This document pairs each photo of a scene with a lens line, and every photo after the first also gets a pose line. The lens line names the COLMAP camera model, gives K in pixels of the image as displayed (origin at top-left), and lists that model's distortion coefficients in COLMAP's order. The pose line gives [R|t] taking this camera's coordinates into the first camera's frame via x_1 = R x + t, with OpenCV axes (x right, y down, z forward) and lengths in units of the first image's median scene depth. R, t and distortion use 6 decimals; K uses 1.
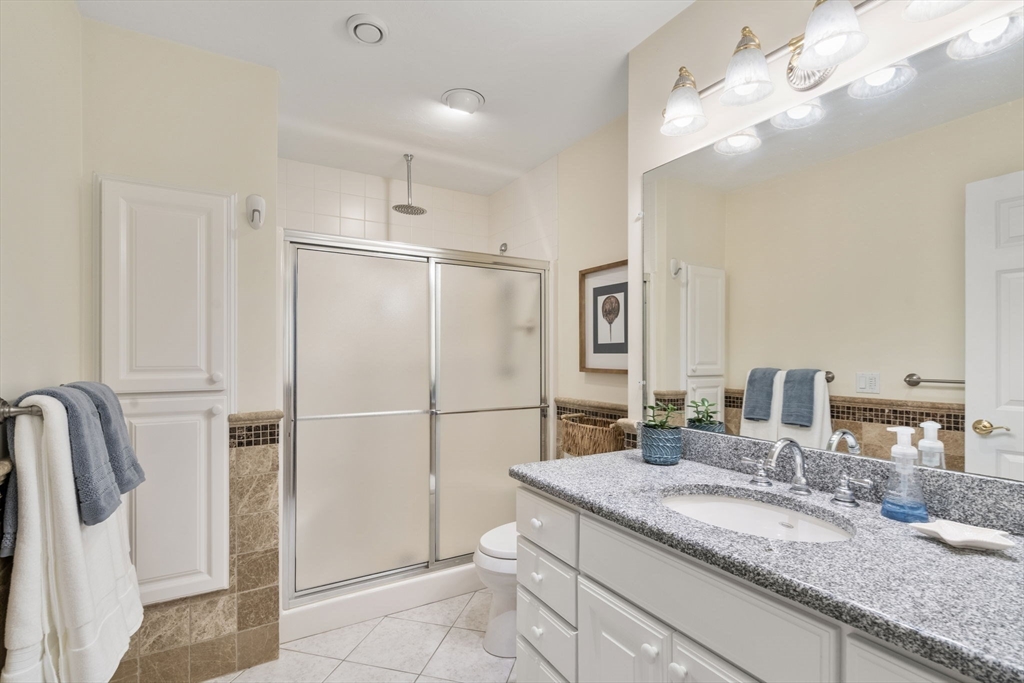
lens RADIAL K [[478.7, 0, 503.4], [0, 478.7, 350.1], [0, 0, 1]] dist [0.001448, 0.001294]
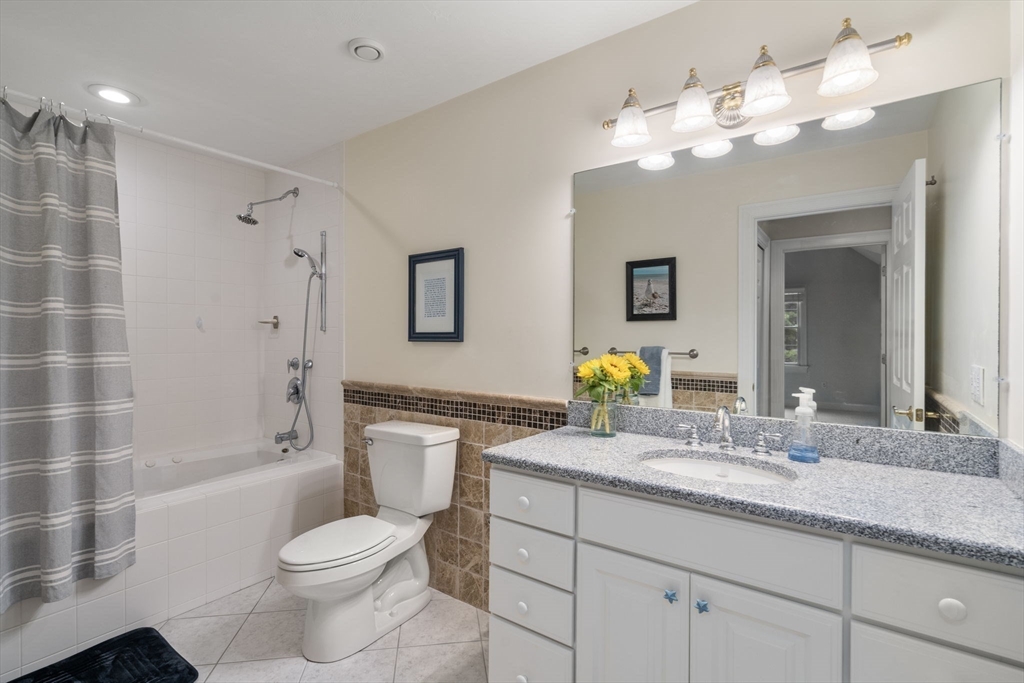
lens RADIAL K [[478.7, 0, 503.2], [0, 478.7, 340.4], [0, 0, 1]] dist [0.001448, 0.001294]
pose [[0.911849, 0.010104, 0.410401, -0.433521], [-0.012152, 0.999923, 0.002382, 0.014351], [-0.410346, -0.007159, 0.911902, 0.090527]]
